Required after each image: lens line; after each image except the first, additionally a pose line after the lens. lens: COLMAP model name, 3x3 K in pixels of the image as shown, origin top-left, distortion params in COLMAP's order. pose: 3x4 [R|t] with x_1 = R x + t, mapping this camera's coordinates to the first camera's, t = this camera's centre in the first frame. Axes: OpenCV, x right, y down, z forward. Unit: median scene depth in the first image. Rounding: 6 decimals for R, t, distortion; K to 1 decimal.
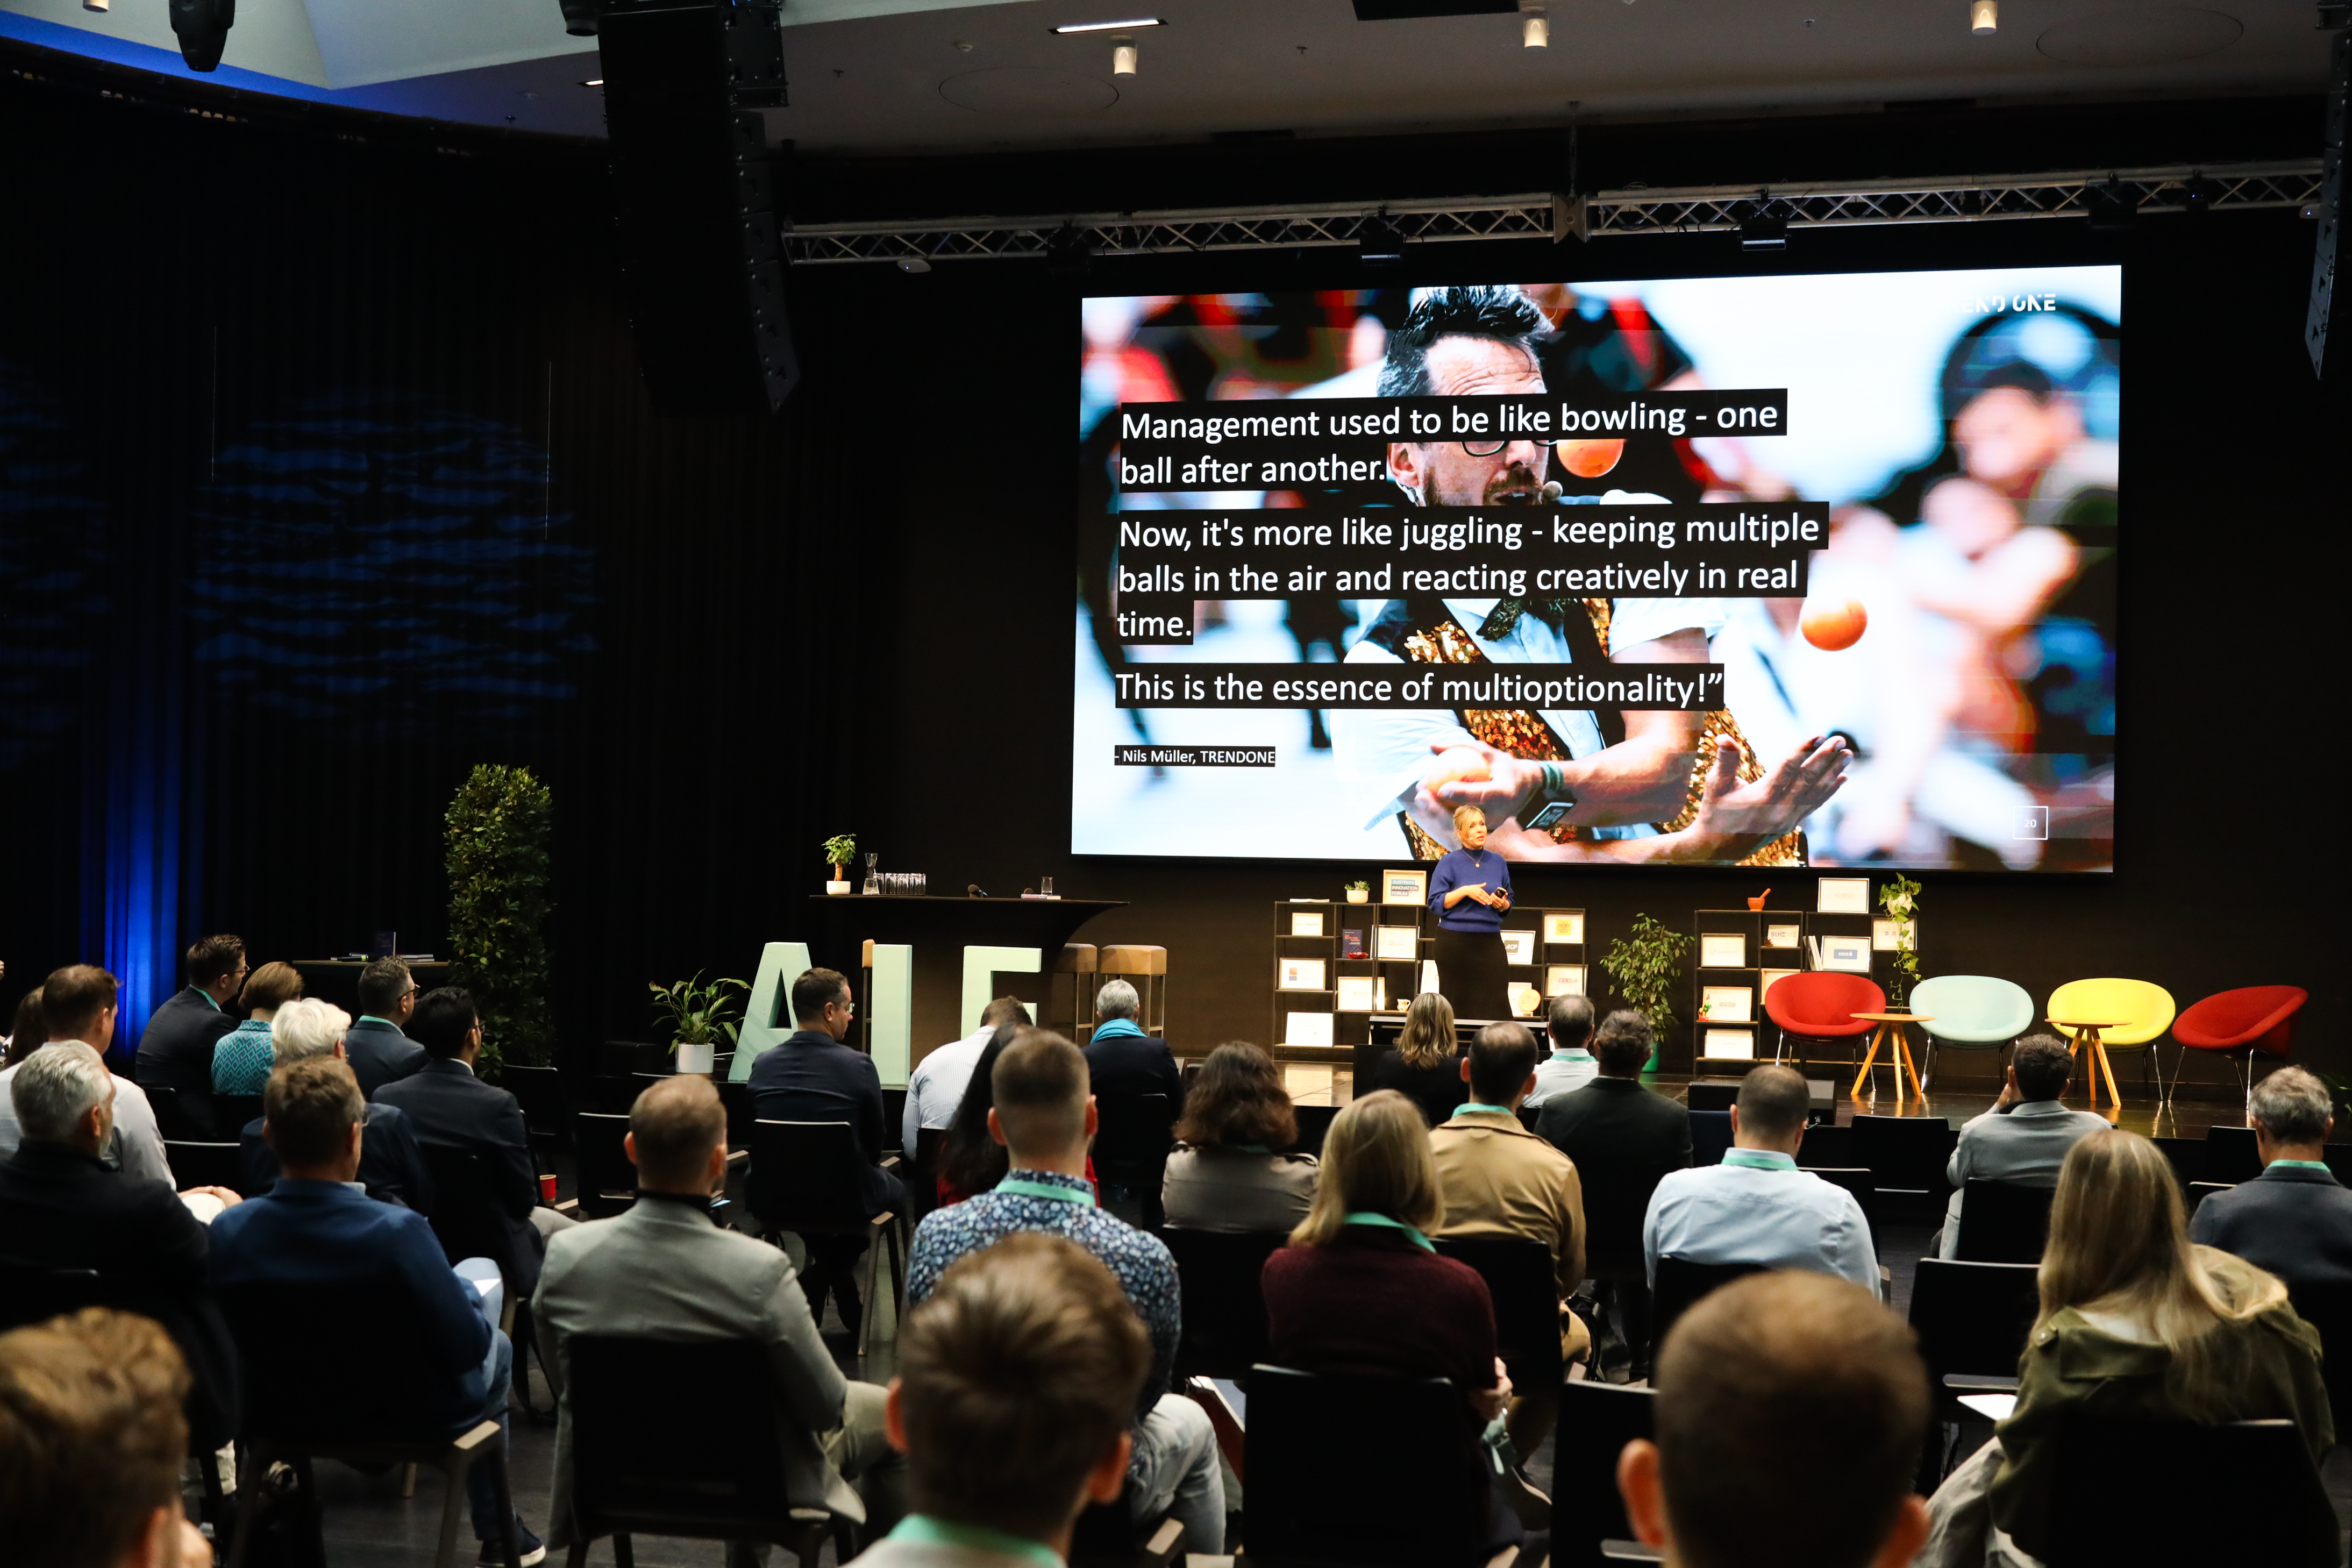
lens RADIAL K [[2875.9, 0, 1168.5], [0, 2875.9, 806.9], [0, 0, 1]] dist [-0.019591, 0.000000]
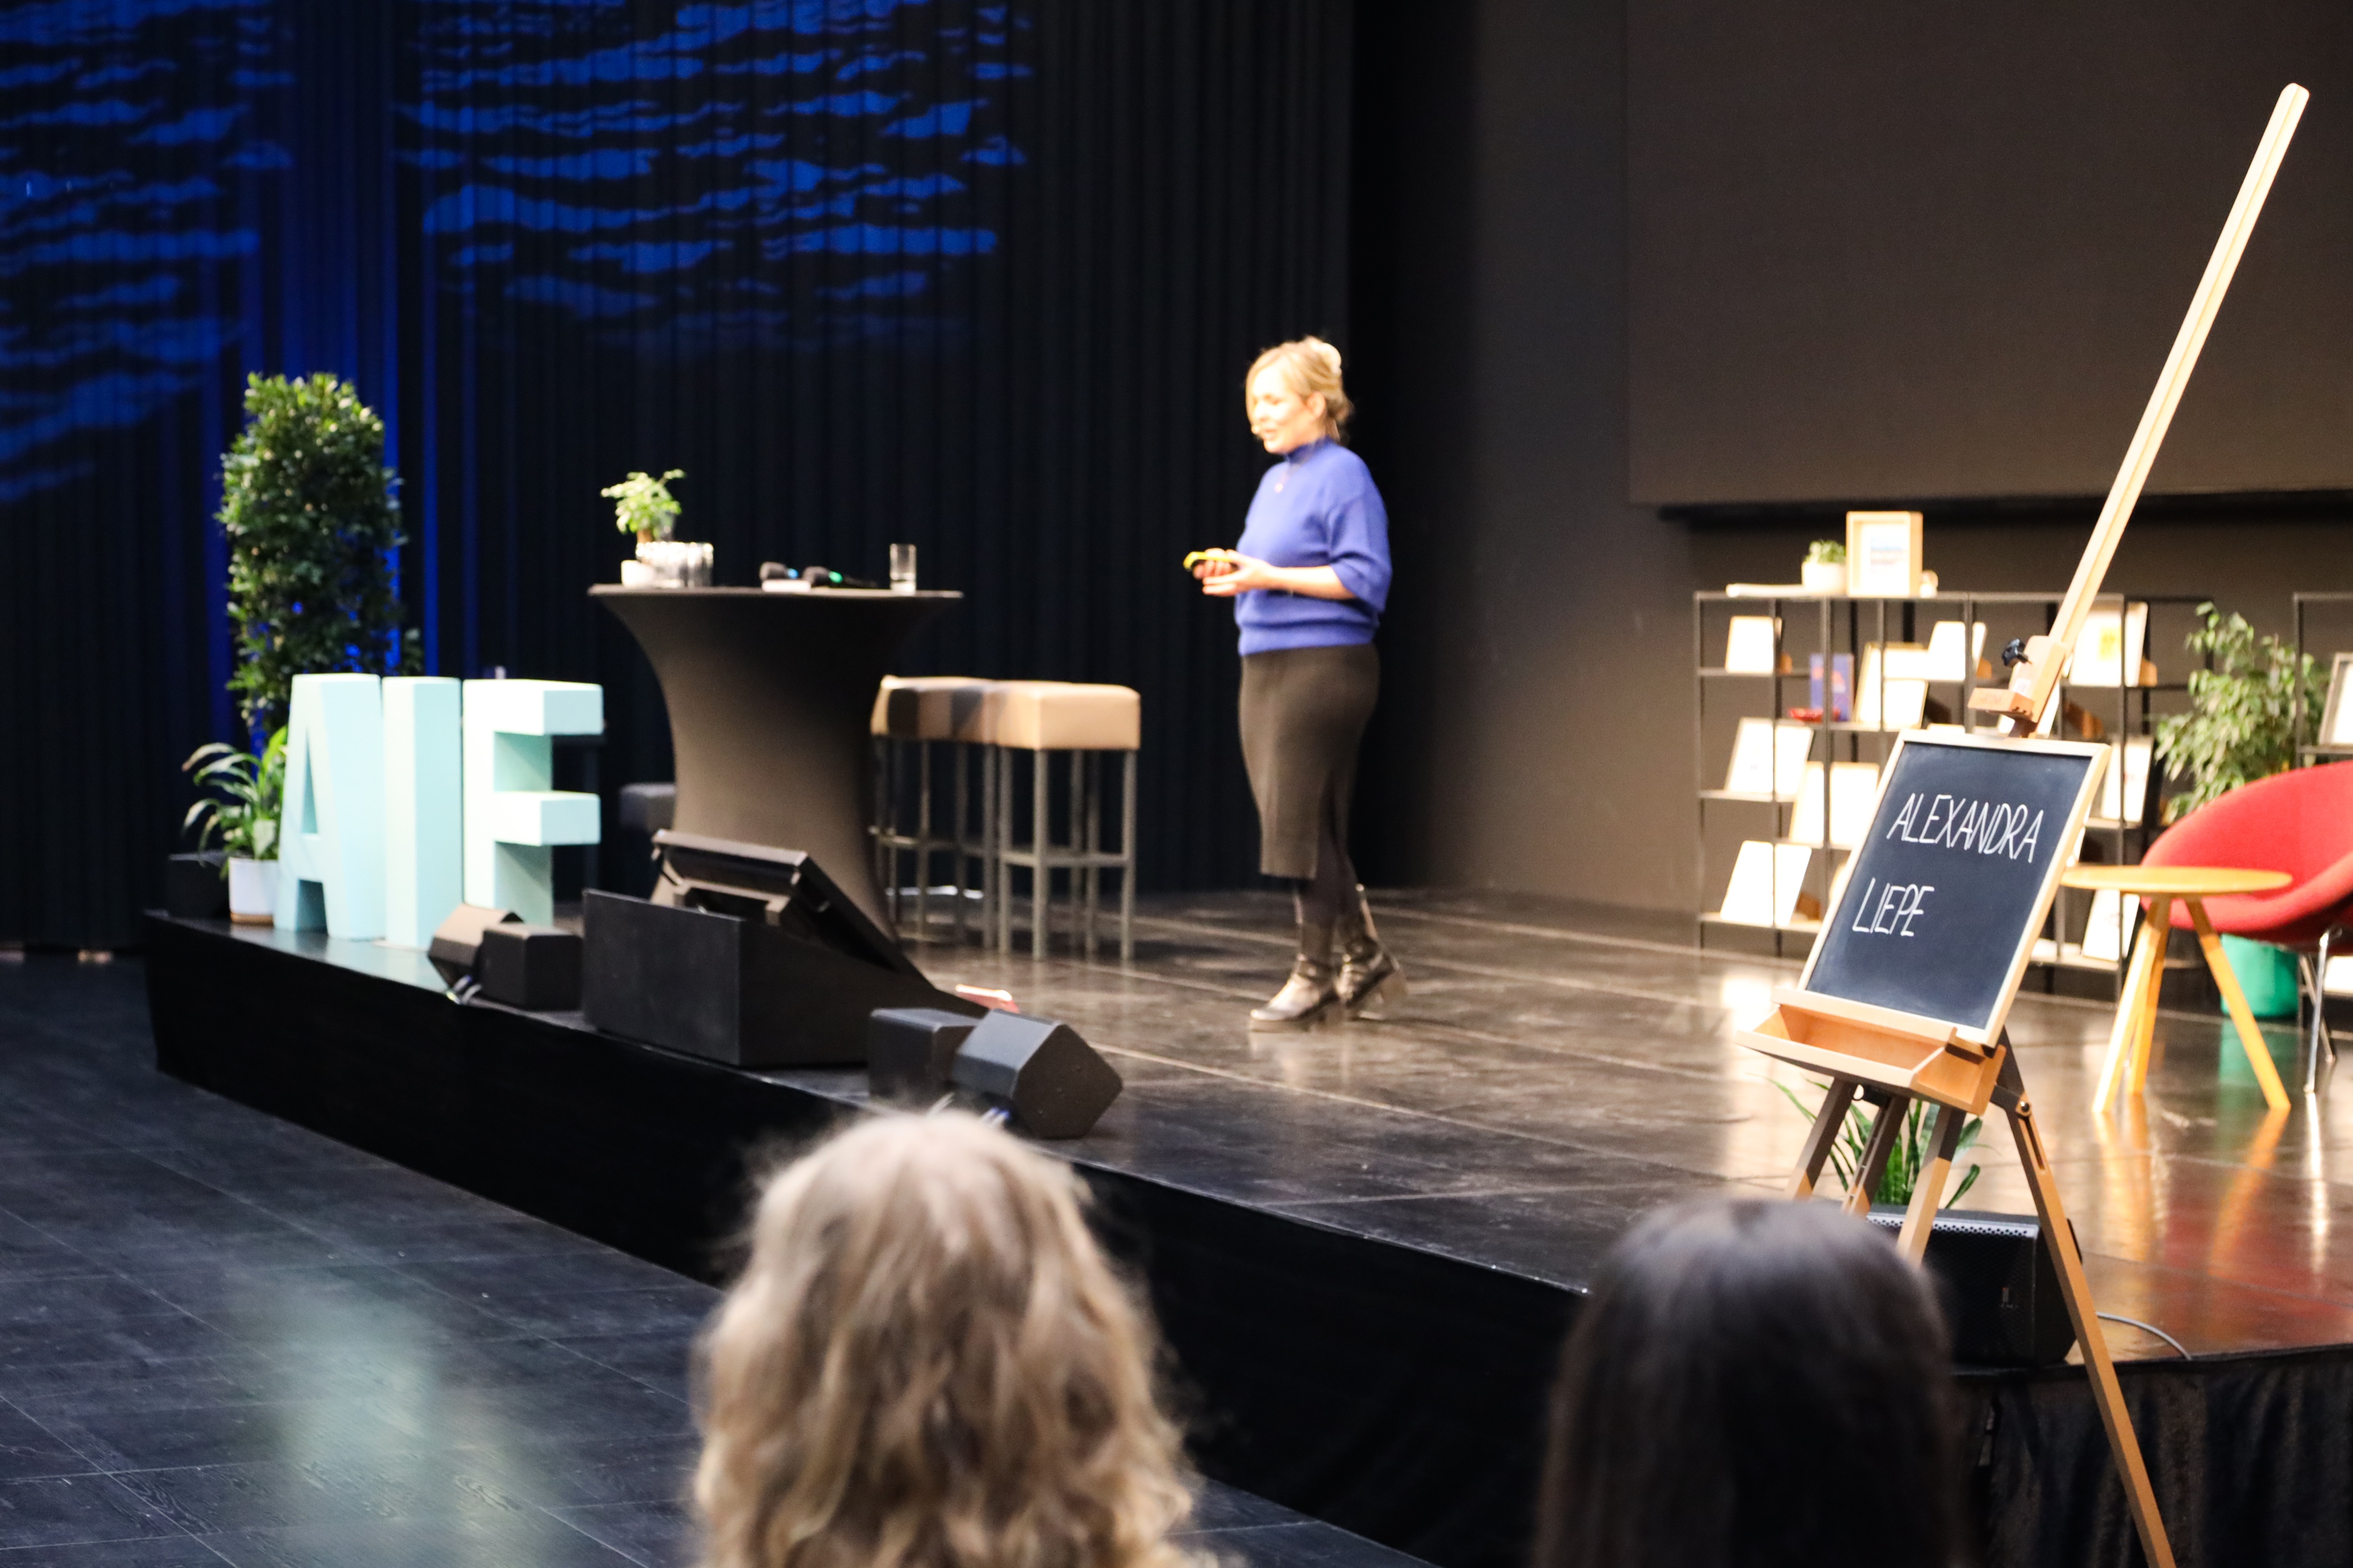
lens RADIAL K [[4660.2, 0, 1161.9], [0, 4660.2, 773.9], [0, 0, 1]] dist [-0.006731, 0.000000]
pose [[0.656520, 0.012686, -0.754202, 0.532185], [0.027108, 0.998816, 0.040398, 0.029353], [0.753821, -0.046967, 0.655399, 0.460690]]
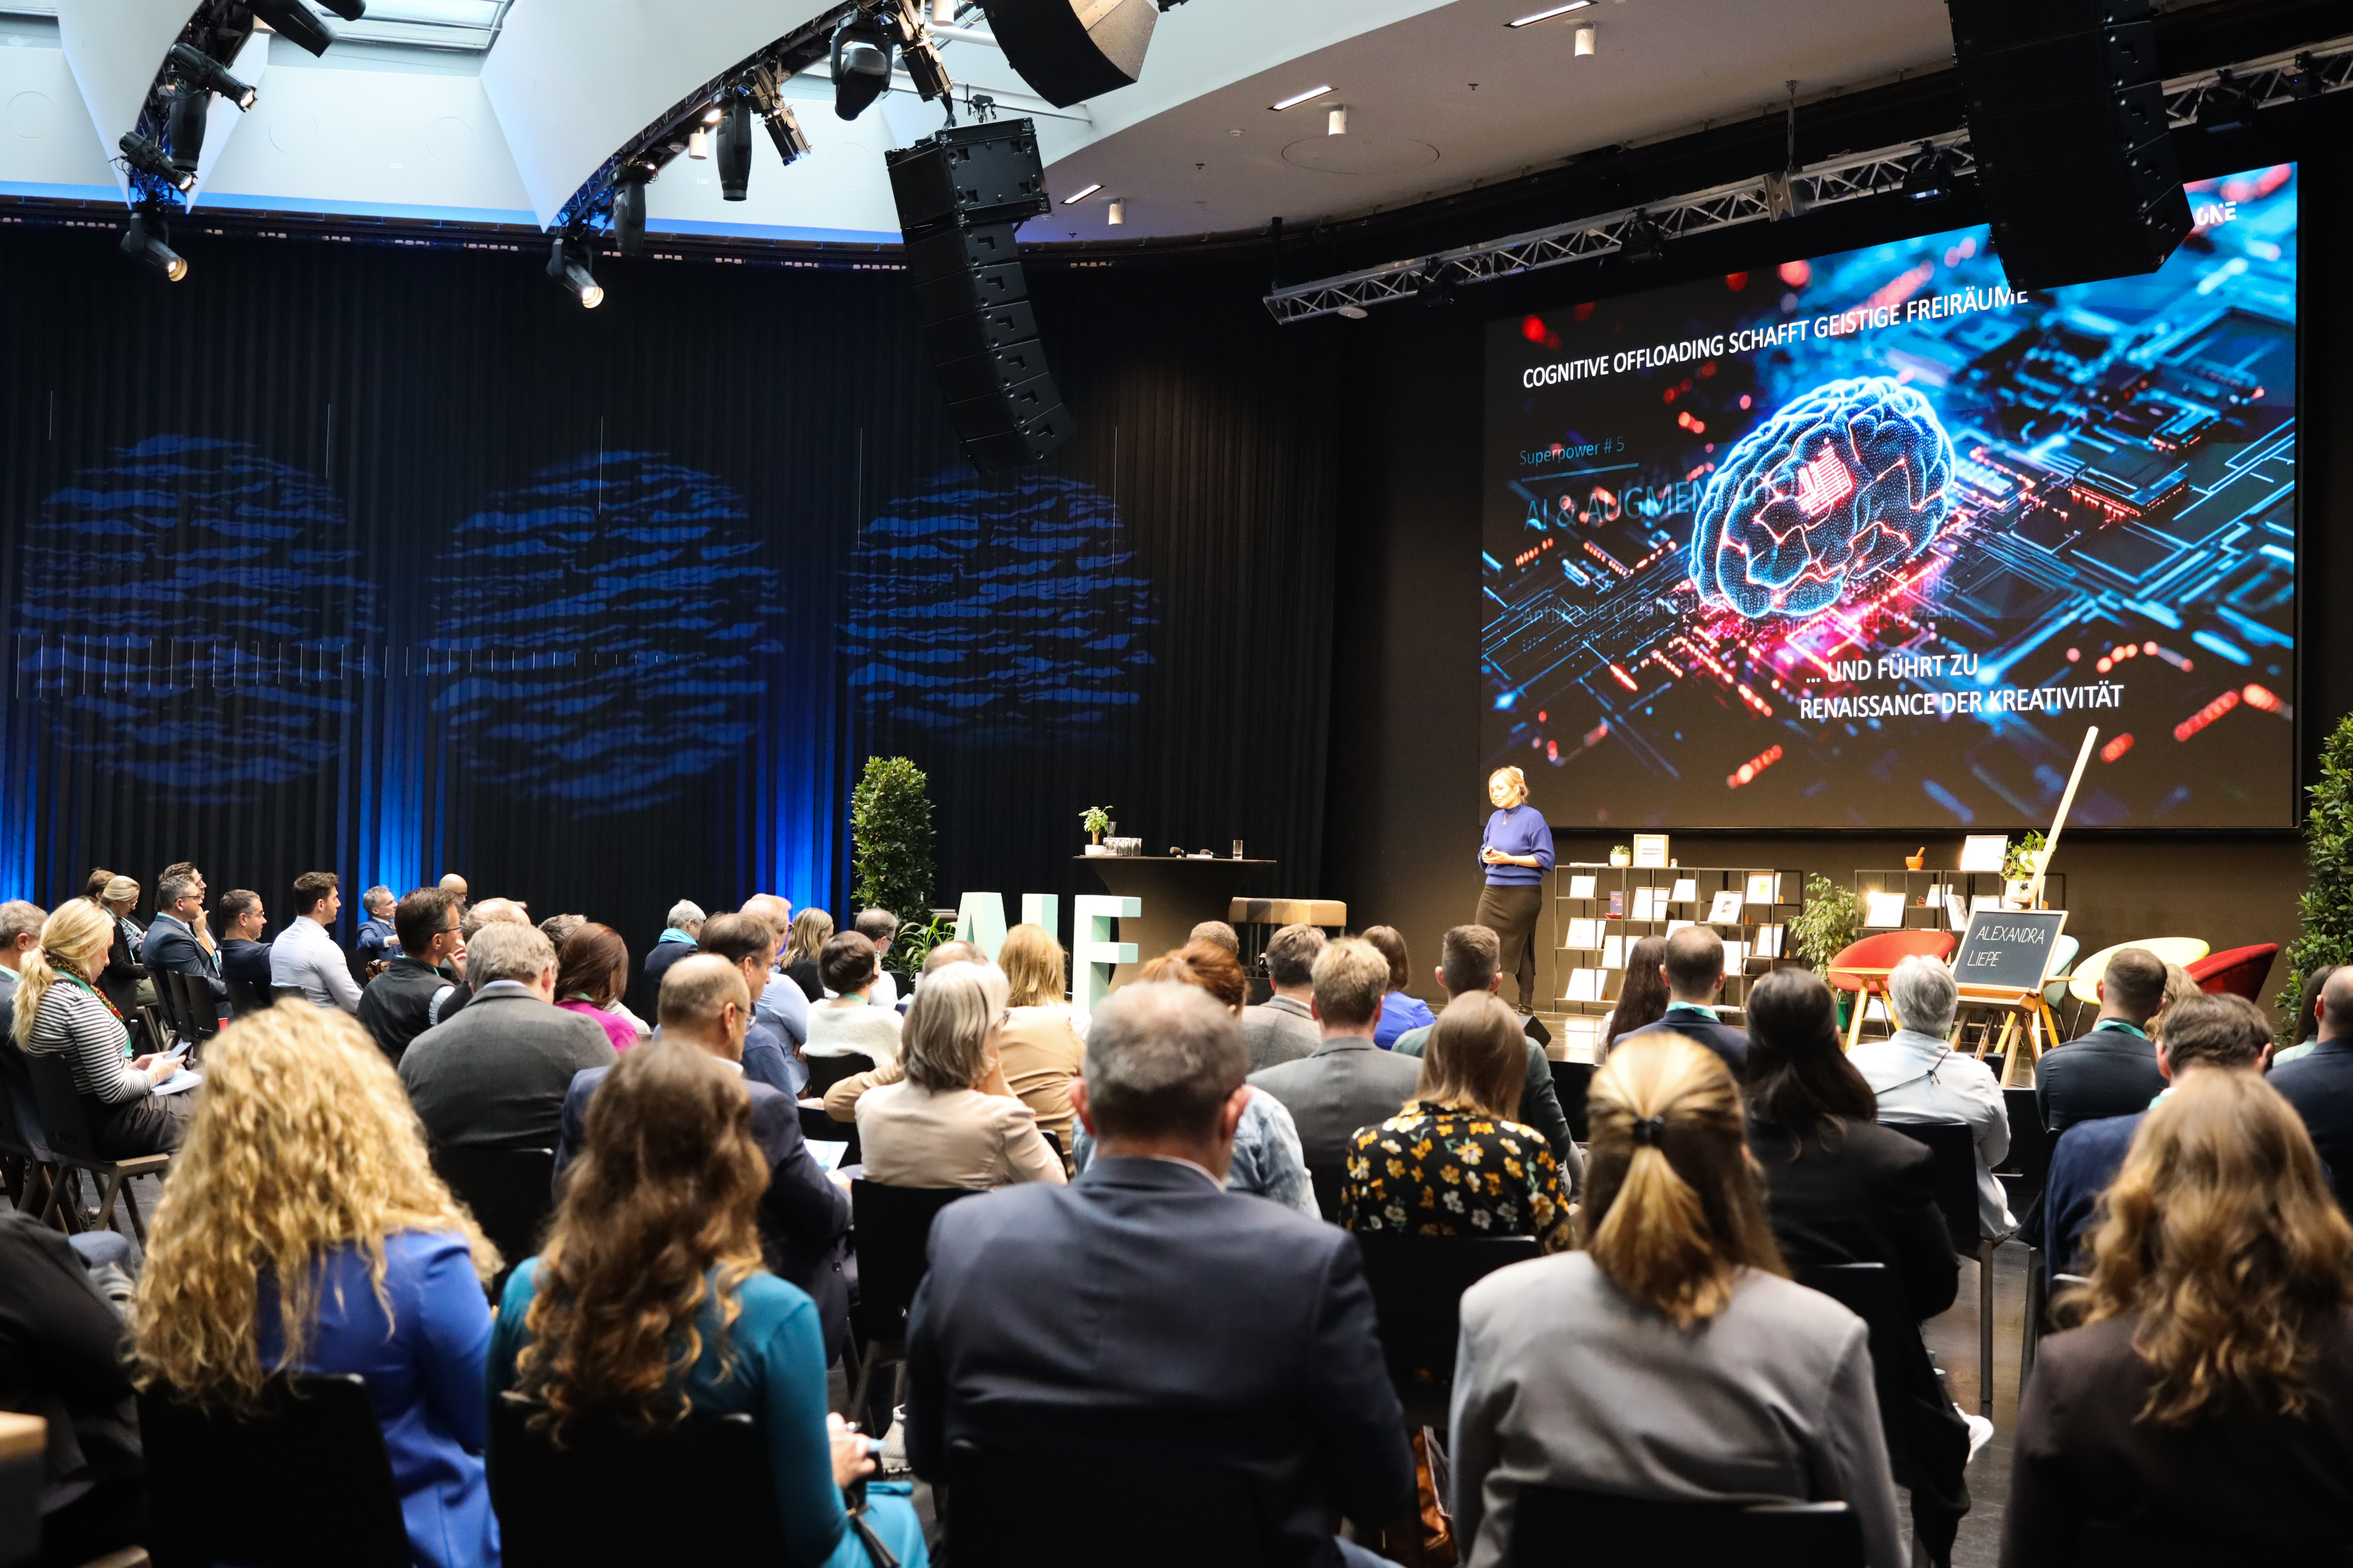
lens RADIAL K [[2876.7, 0, 1199.2], [0, 2876.7, 806.9], [0, 0, 1]] dist [-0.019591, 0.000000]
pose [[0.789815, -0.017766, -0.613088, 0.595180], [0.012253, 0.999838, -0.013189, 0.023496], [0.613222, 0.002905, 0.789905, 0.065136]]
